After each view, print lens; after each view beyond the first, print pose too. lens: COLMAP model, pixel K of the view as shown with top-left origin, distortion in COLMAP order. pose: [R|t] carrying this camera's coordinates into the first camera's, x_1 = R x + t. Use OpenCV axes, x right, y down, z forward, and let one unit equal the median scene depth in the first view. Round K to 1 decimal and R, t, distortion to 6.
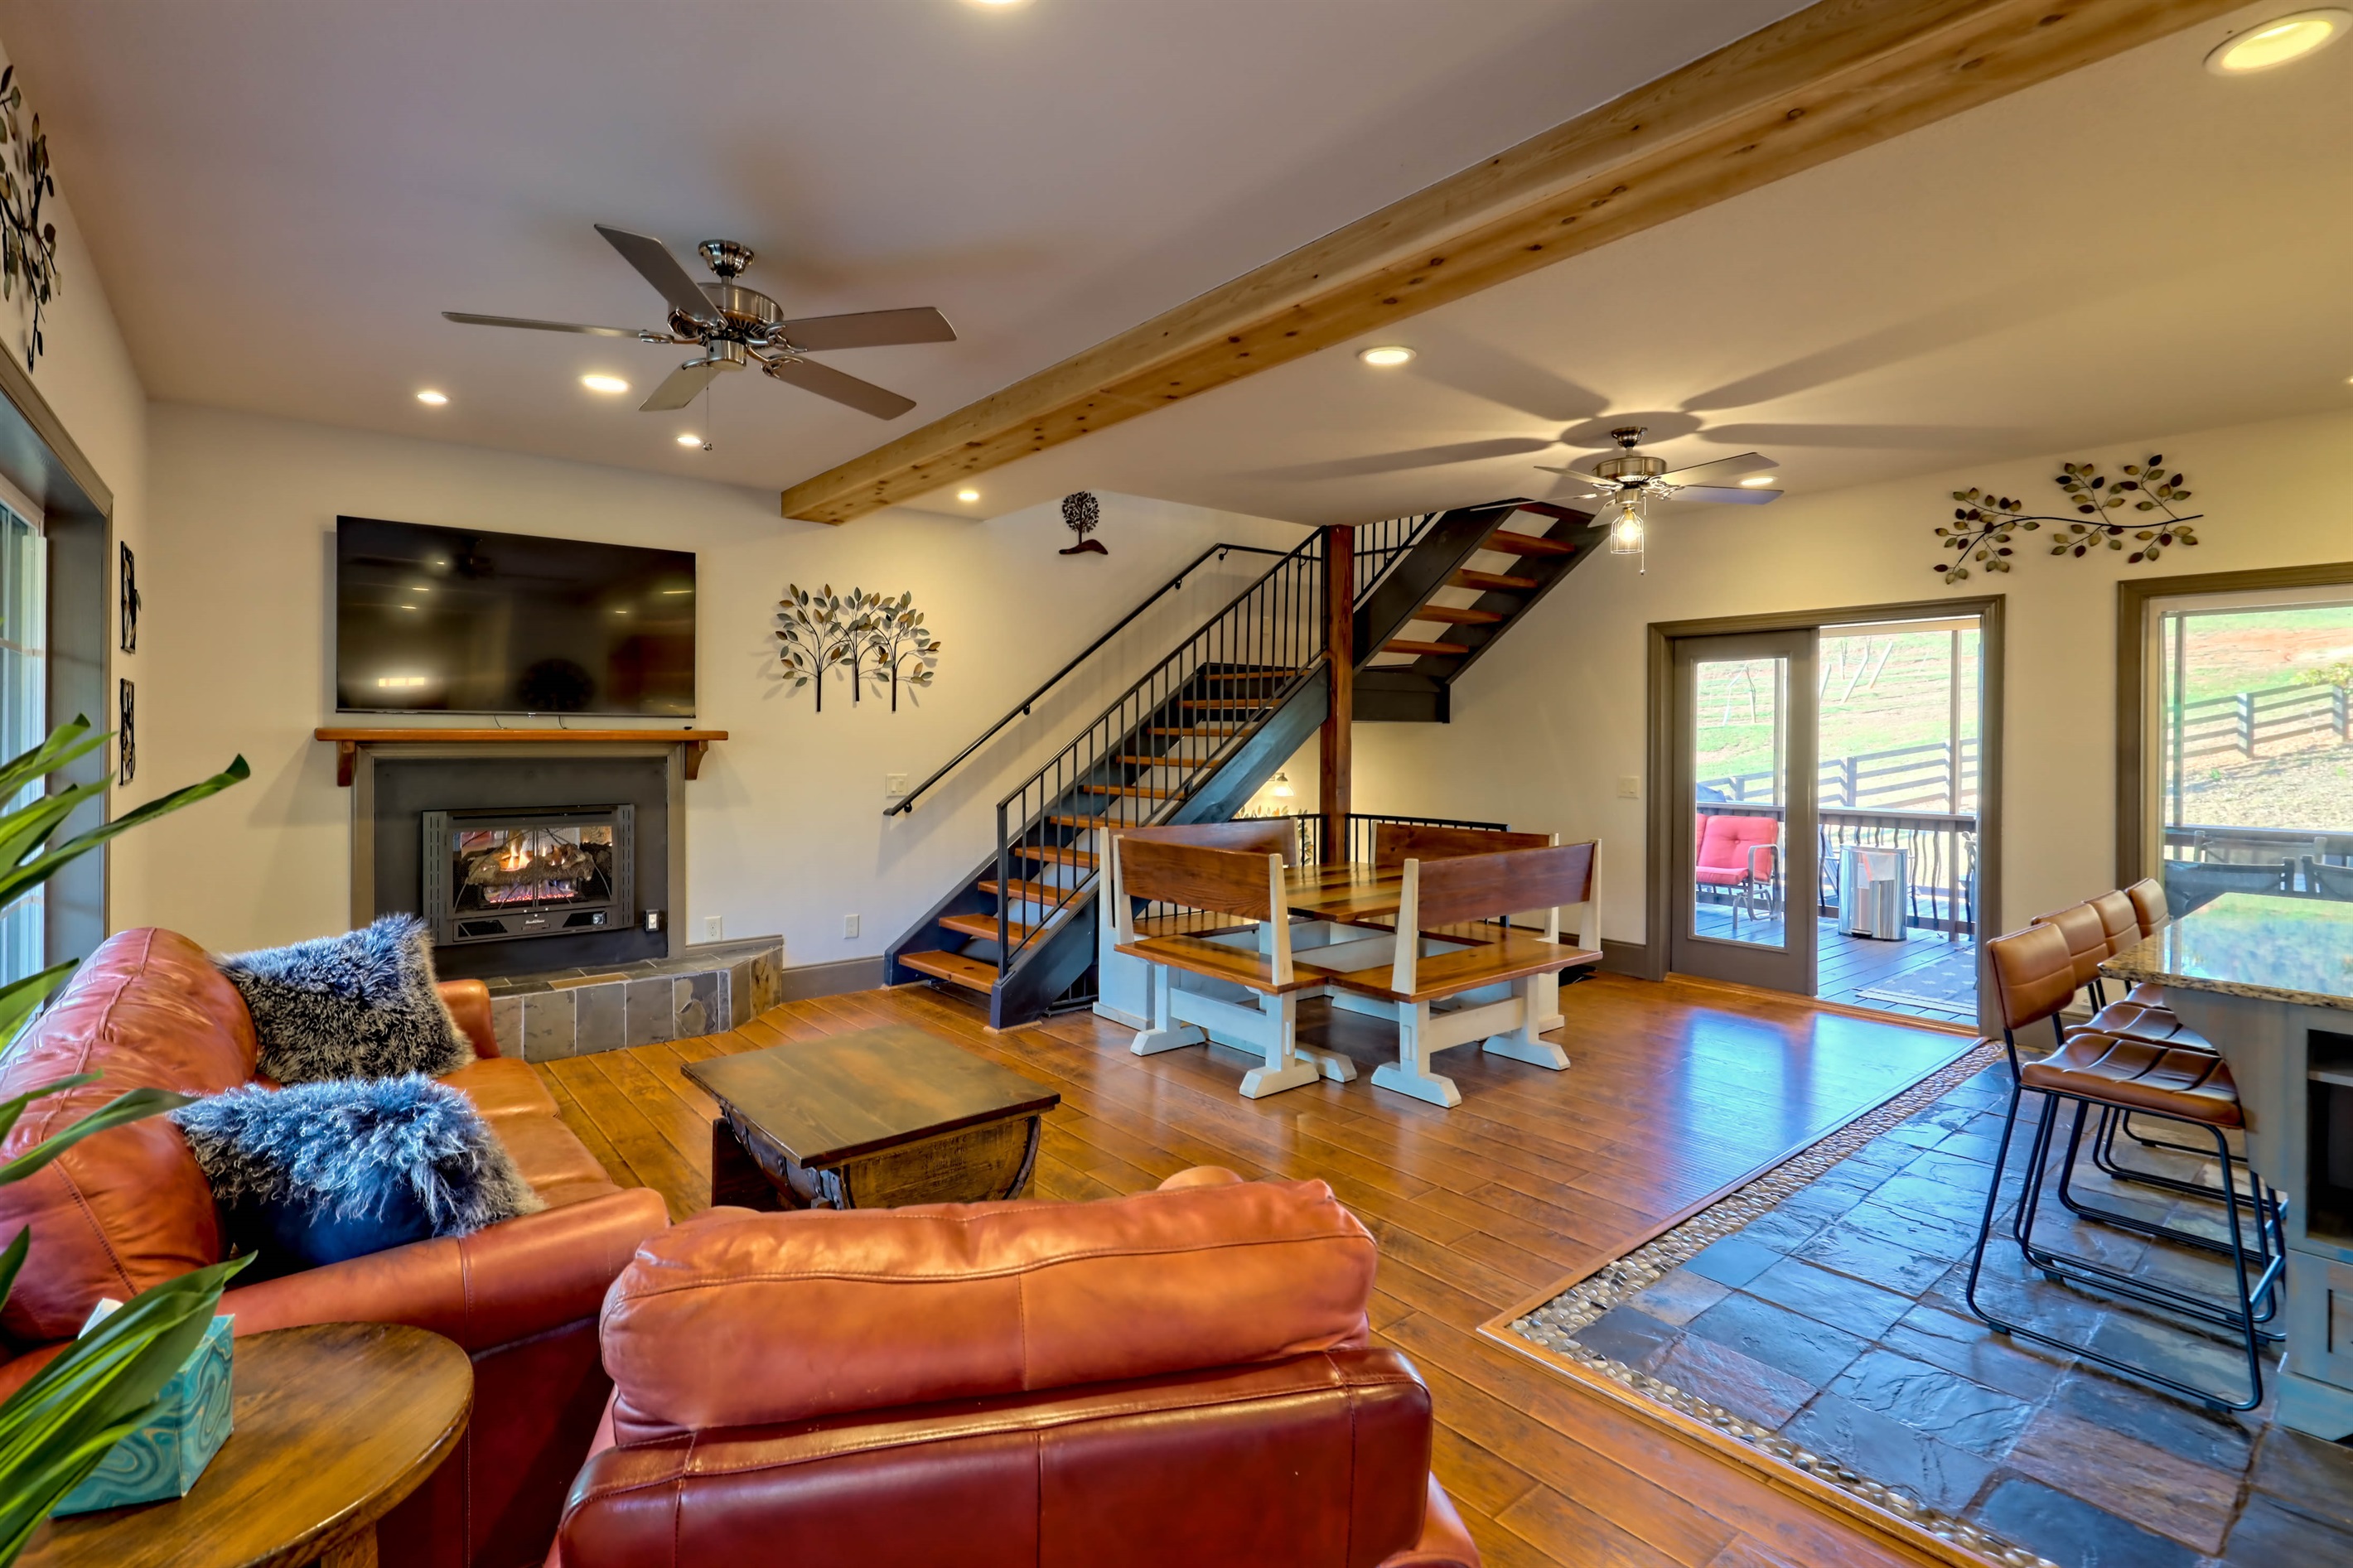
lens RADIAL K [[1115.8, 0, 1169.5], [0, 1115.8, 737.3], [0, 0, 1]] dist [-0.000994, -0.000125]
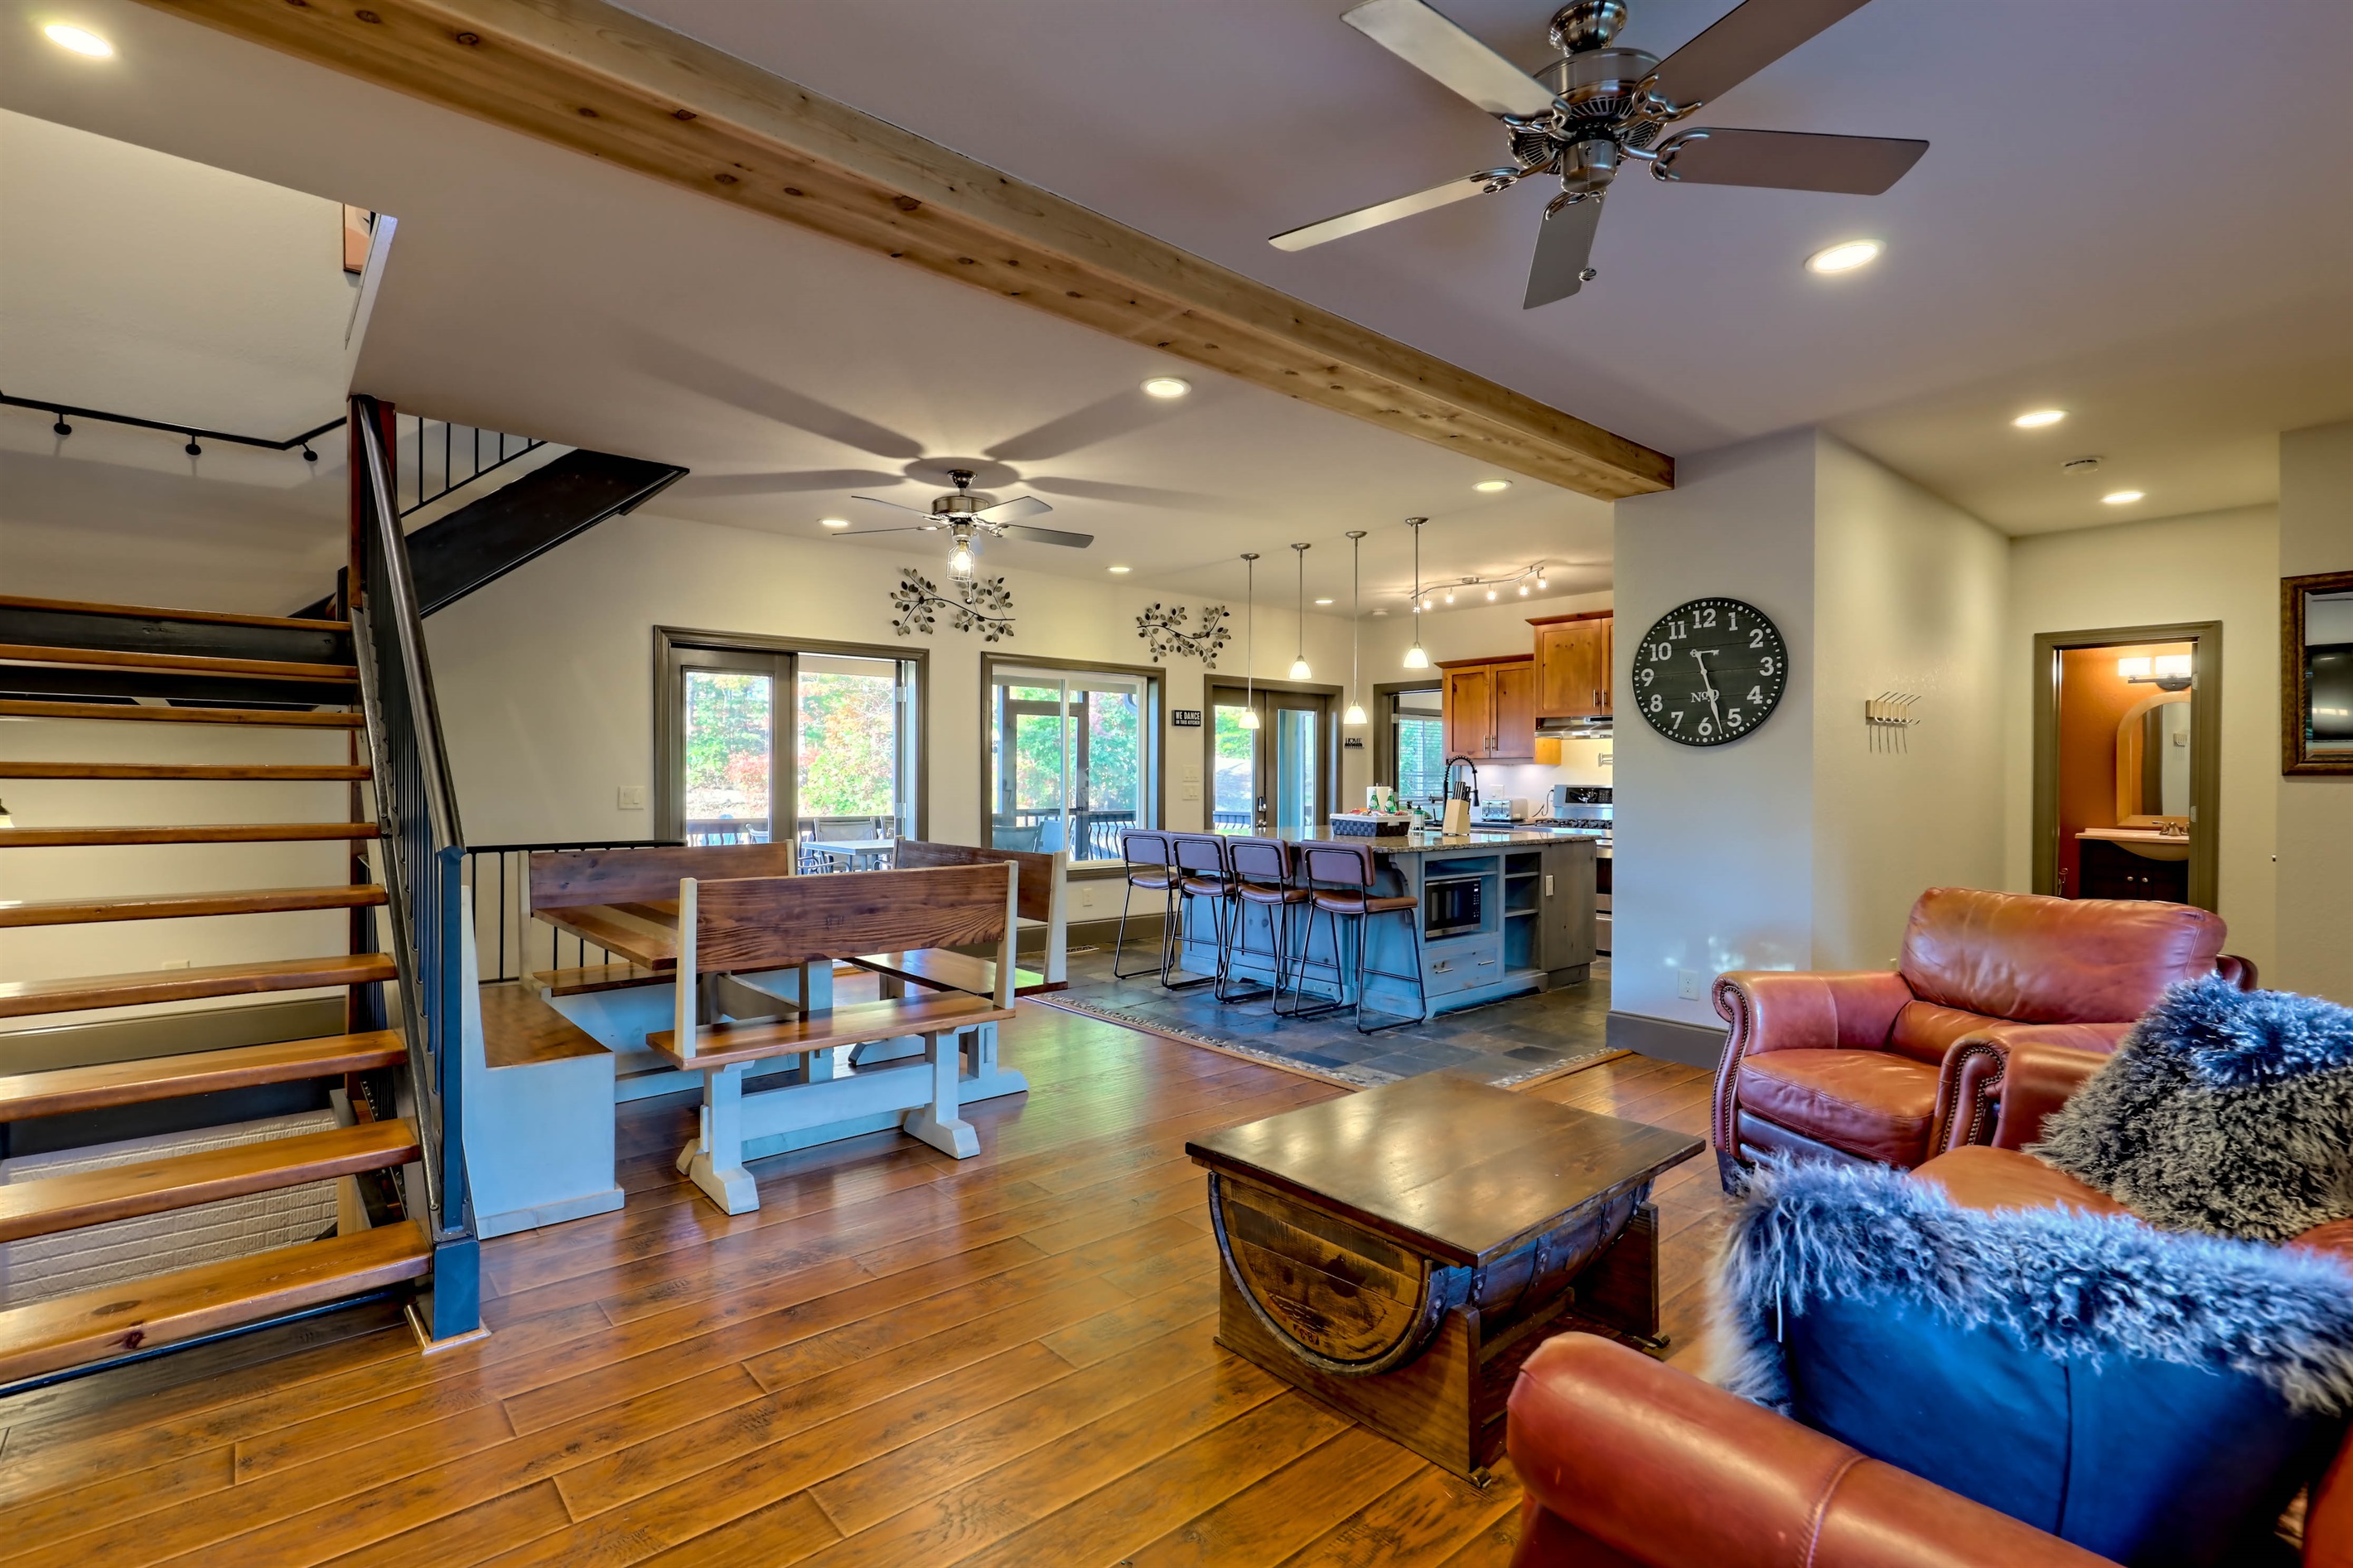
lens RADIAL K [[1060.0, 0, 1176.5], [0, 1060.0, 784.0], [0, 0, 1]] dist [0.001064, 0.000158]
pose [[-0.033050, -0.011235, 0.999391, -0.648578], [-0.002897, 0.999934, 0.011145, 0.028794], [-0.999450, -0.002527, -0.033080, 0.774045]]
